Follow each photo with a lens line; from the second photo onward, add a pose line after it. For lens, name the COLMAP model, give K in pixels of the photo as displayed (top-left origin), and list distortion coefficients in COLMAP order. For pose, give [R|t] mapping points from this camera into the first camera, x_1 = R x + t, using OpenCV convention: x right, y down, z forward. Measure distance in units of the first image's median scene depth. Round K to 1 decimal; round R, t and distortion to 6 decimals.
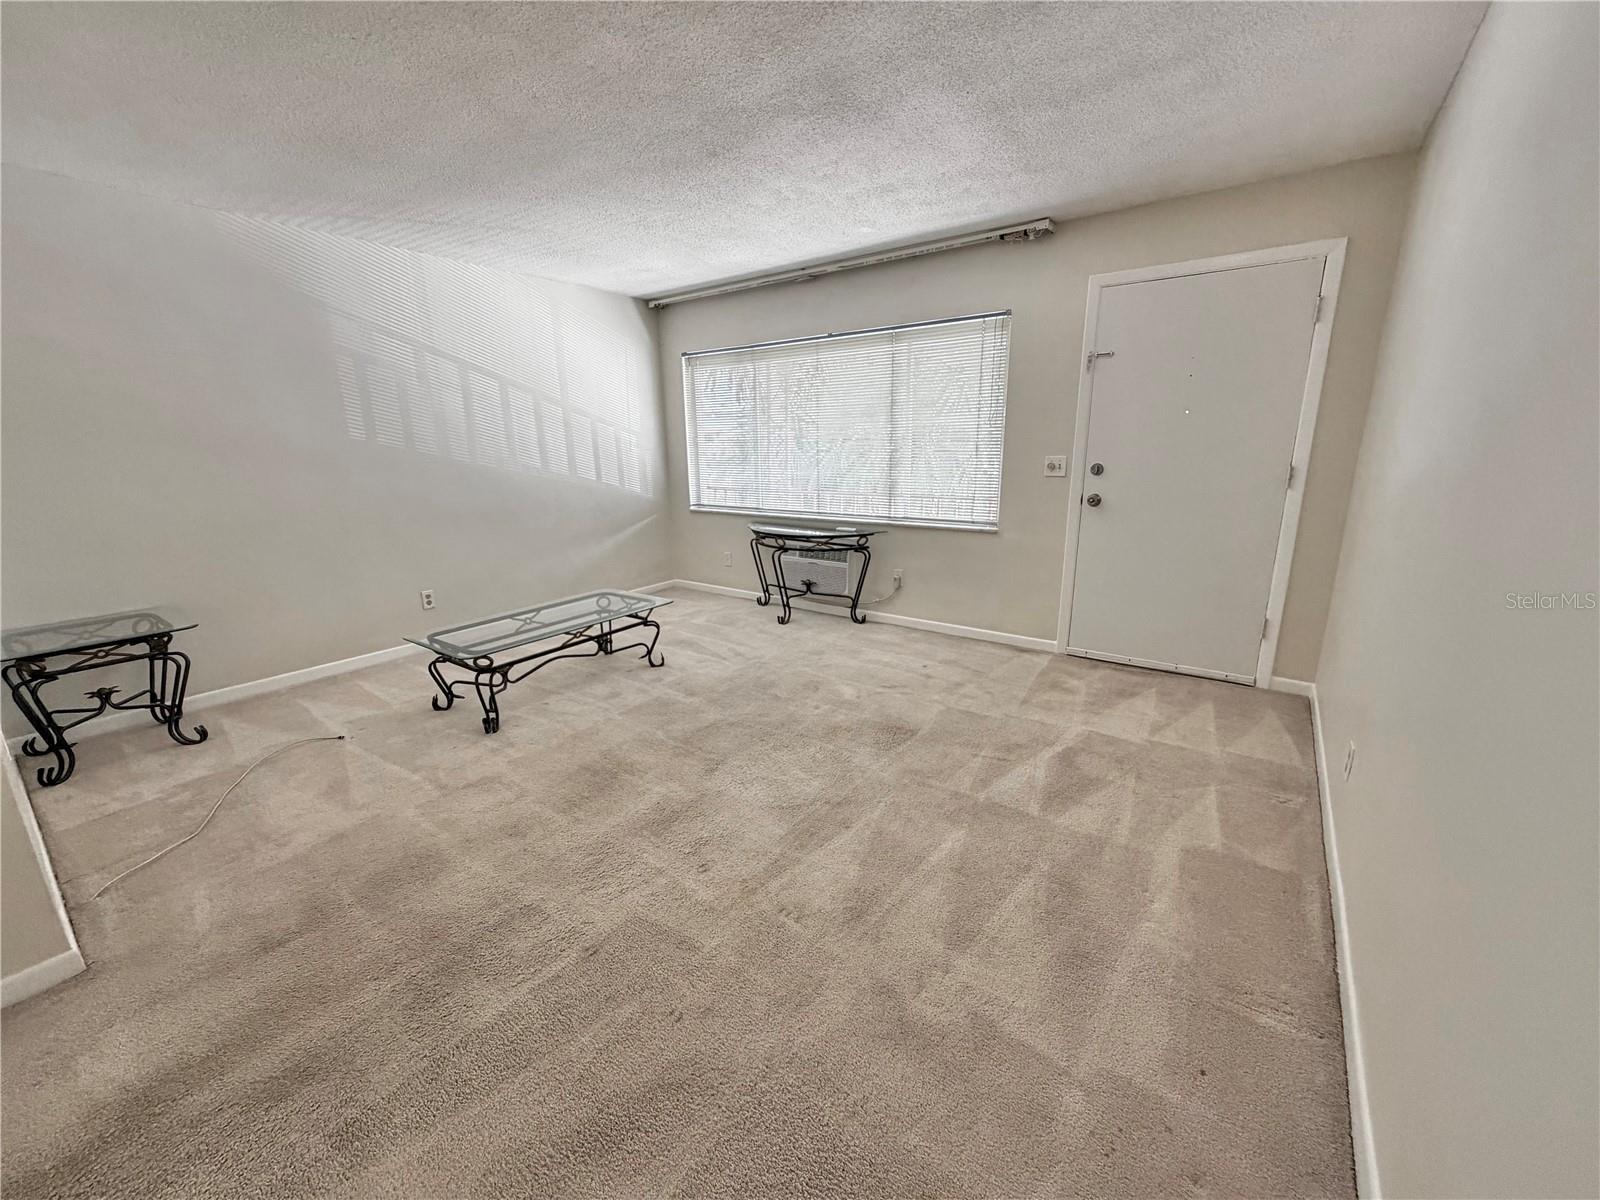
lens RADIAL K [[637.3, 0, 796.8], [0, 637.3, 602.8], [0, 0, 1]] dist [0.001465, -0.000321]
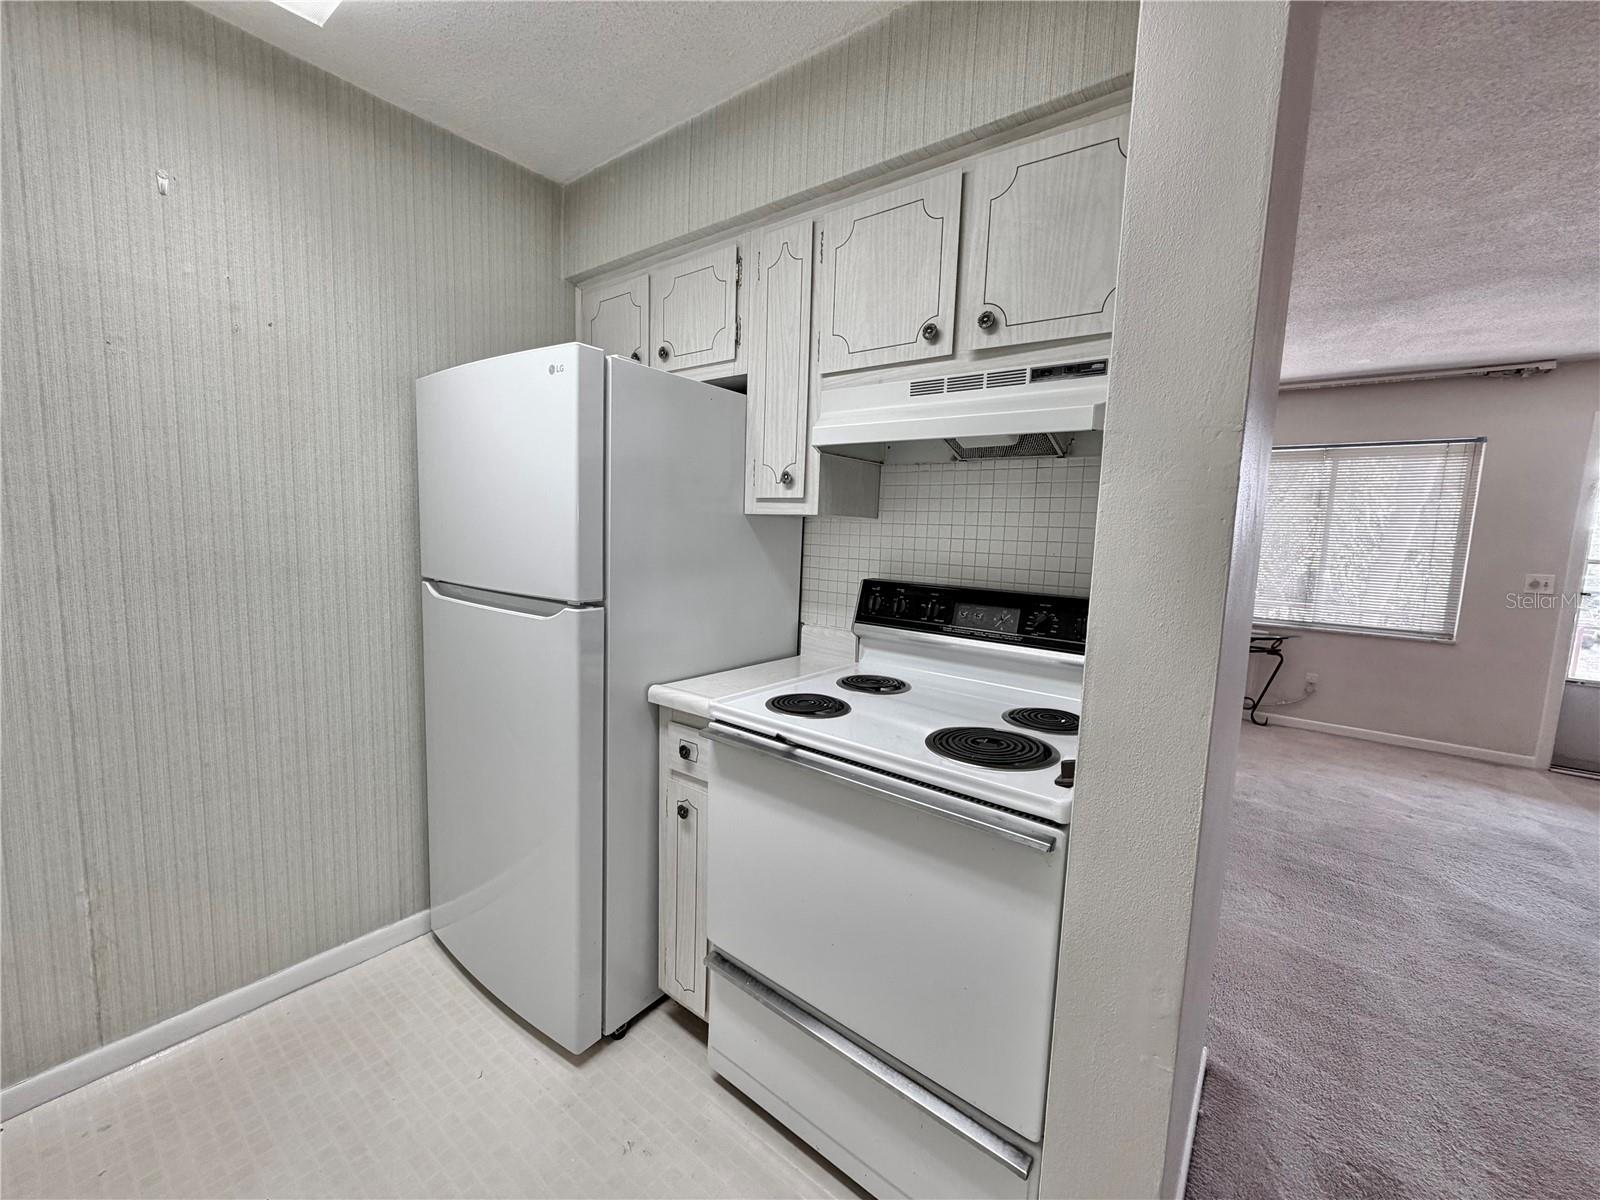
lens RADIAL K [[637.3, 0, 796.8], [0, 637.3, 602.8], [0, 0, 1]] dist [0.001465, -0.000321]
pose [[0.998504, 0.051241, -0.019102, -0.661719], [-0.053316, 0.989868, -0.131603, 0.012980], [0.012165, 0.132425, 0.991118, -0.027715]]
